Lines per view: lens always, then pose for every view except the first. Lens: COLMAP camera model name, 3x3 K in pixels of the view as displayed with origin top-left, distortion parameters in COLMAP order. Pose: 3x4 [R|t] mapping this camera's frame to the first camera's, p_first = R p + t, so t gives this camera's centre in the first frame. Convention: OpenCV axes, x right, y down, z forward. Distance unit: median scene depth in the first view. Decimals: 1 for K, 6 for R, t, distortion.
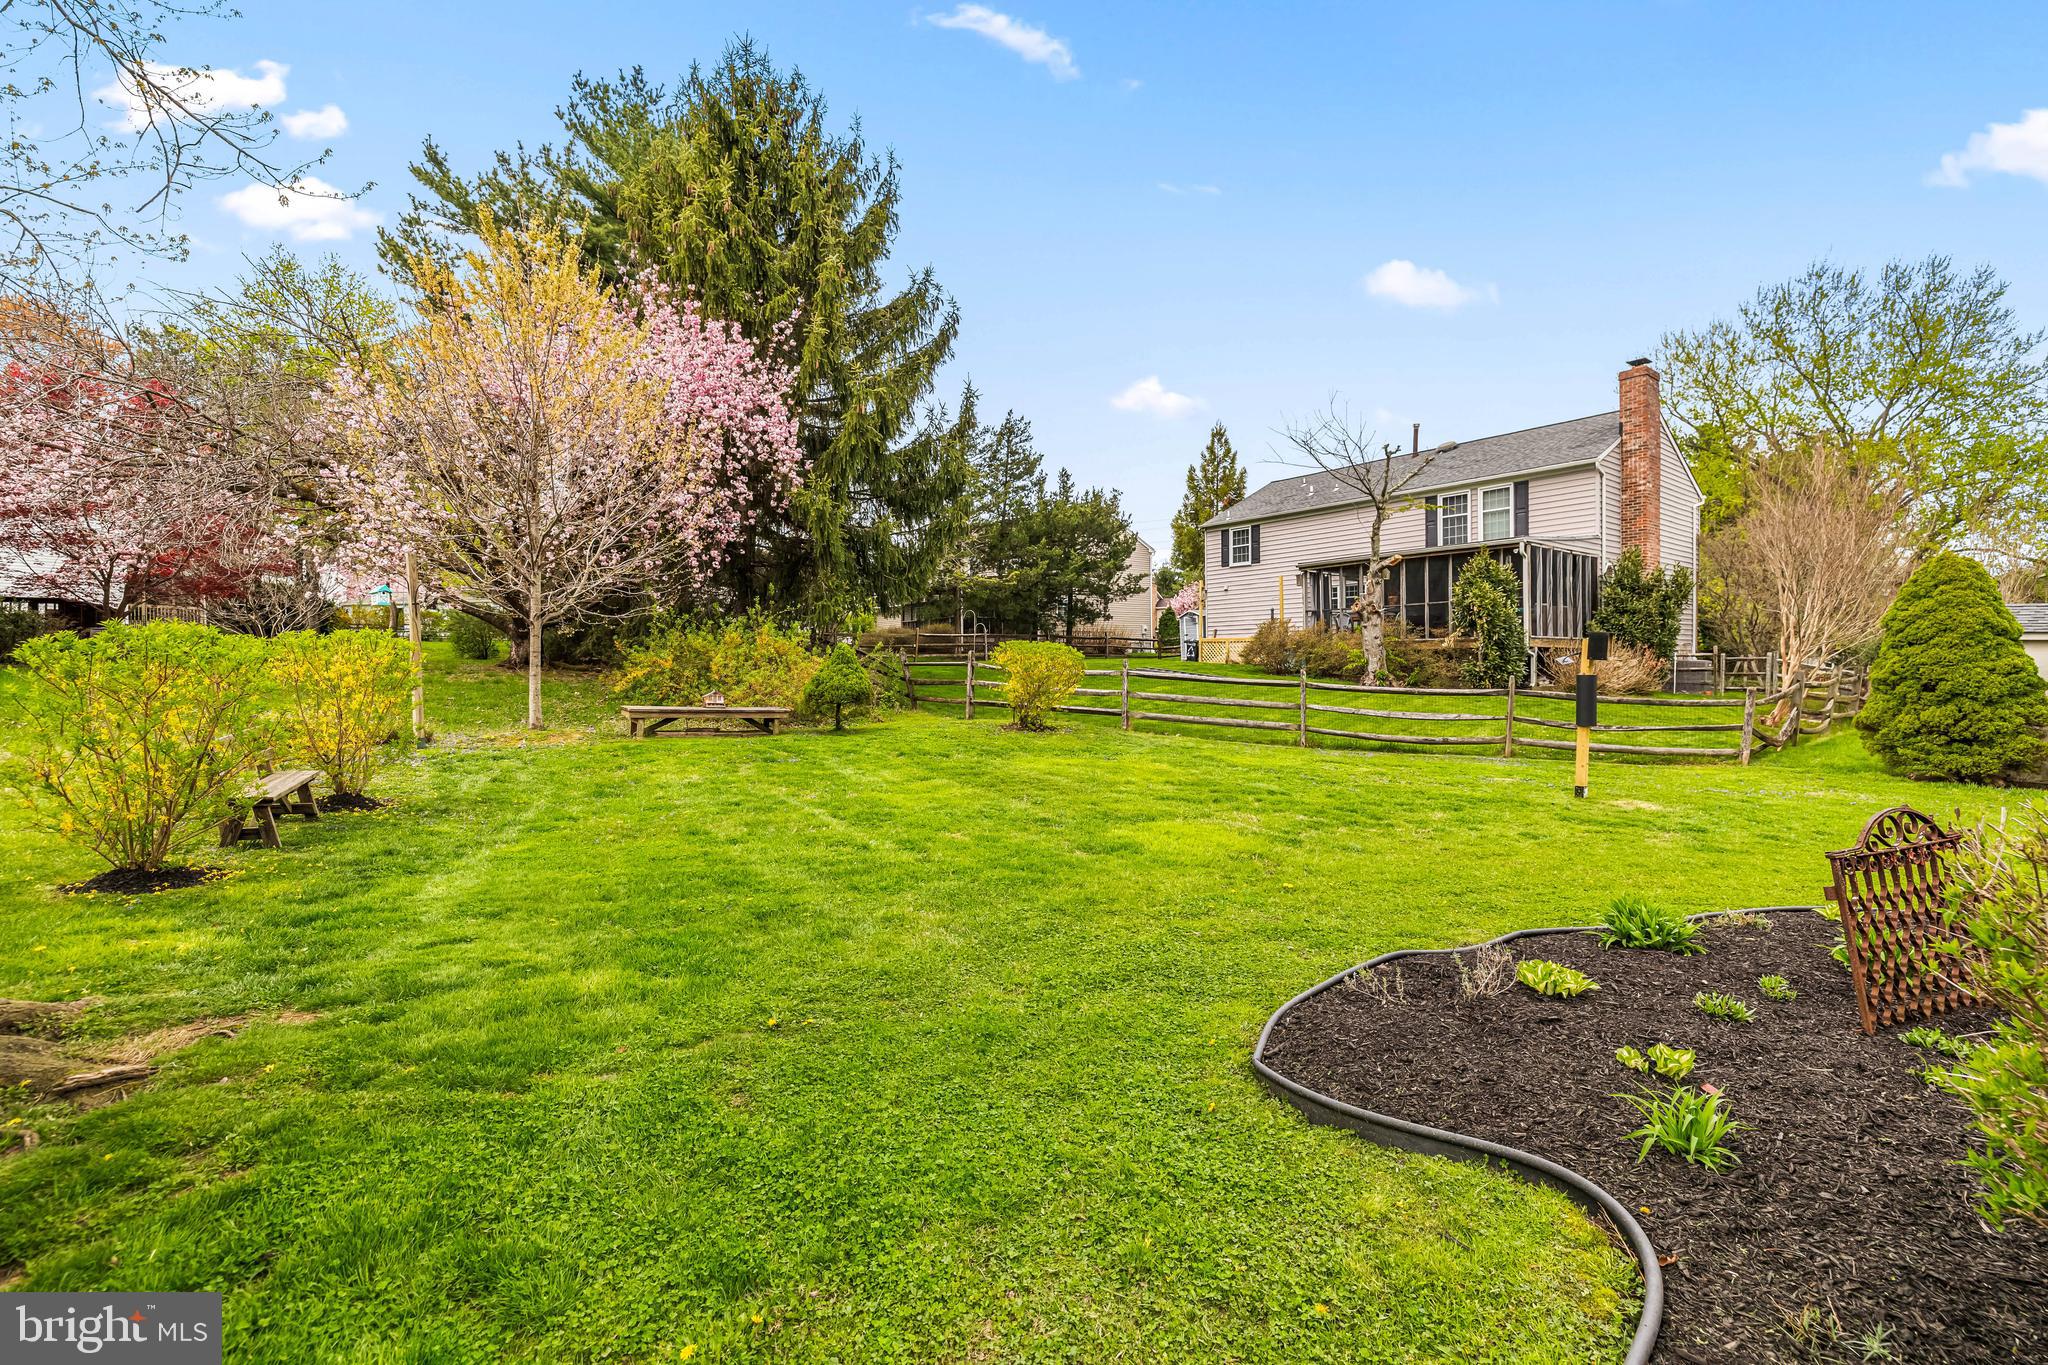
lens RADIAL K [[858.2, 0, 1030.8], [0, 858.2, 676.7], [0, 0, 1]] dist [0.002007, 0.001339]
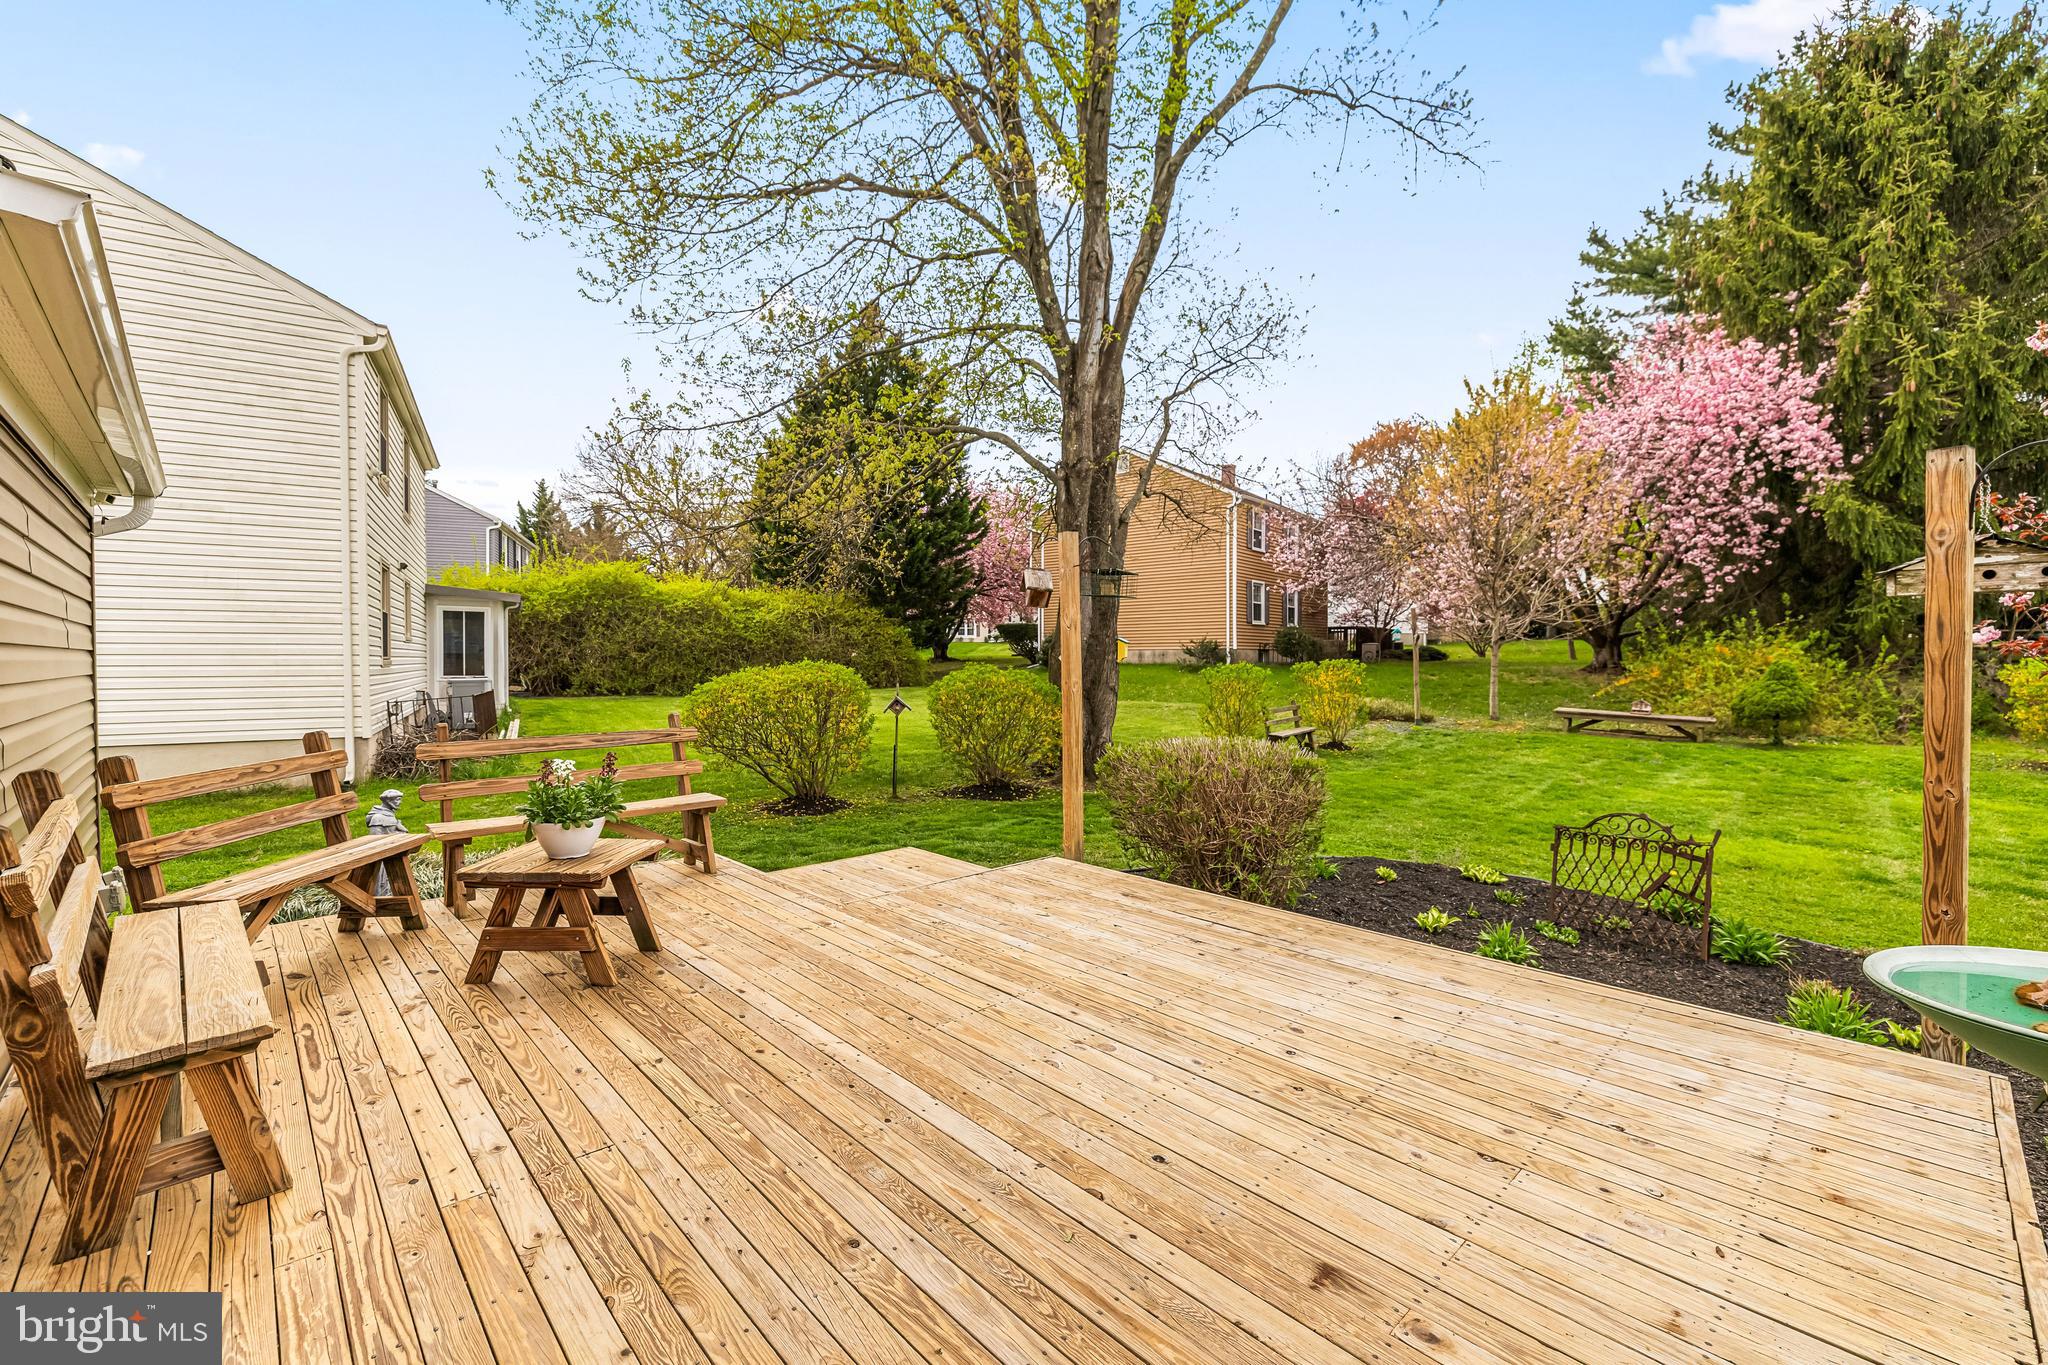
lens RADIAL K [[858.2, 0, 1021.4], [0, 858.2, 660.0], [0, 0, 1]] dist [0.002007, 0.001339]
pose [[0.248693, 0.006314, -0.968562, 0.359127], [-0.014040, 0.999897, 0.002913, -0.018918], [0.968481, 0.012874, 0.248756, -0.077215]]
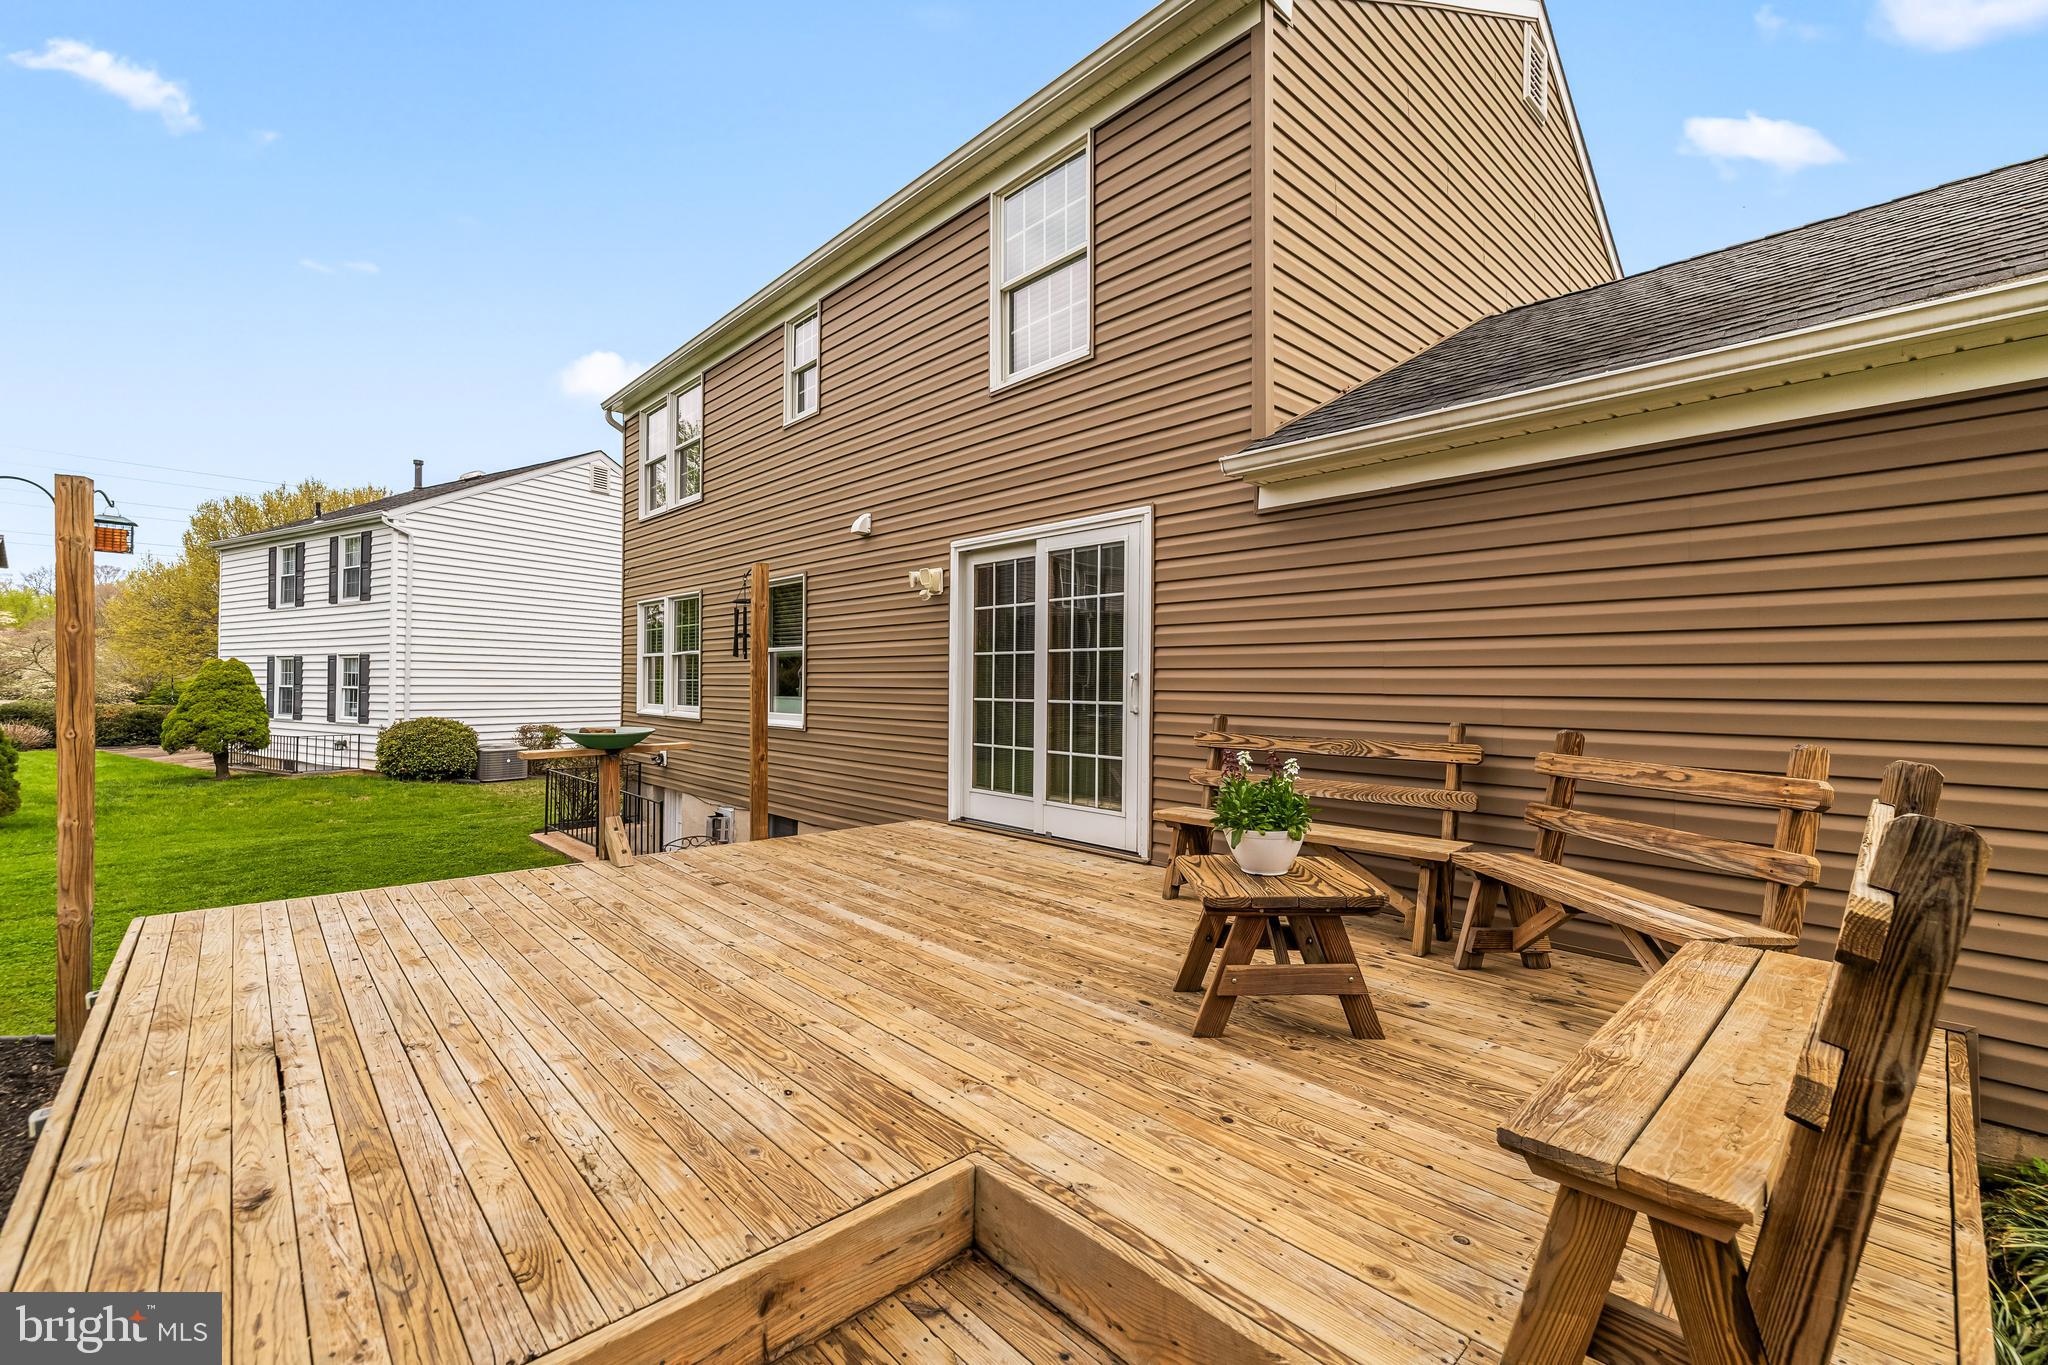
lens RADIAL K [[858.2, 0, 1028.4], [0, 858.2, 676.5], [0, 0, 1]] dist [0.002007, 0.001339]
pose [[-0.246270, 0.014862, 0.969087, 0.052969], [0.007841, 0.999880, -0.013342, -0.009091], [-0.969170, 0.004313, -0.246357, -0.050067]]
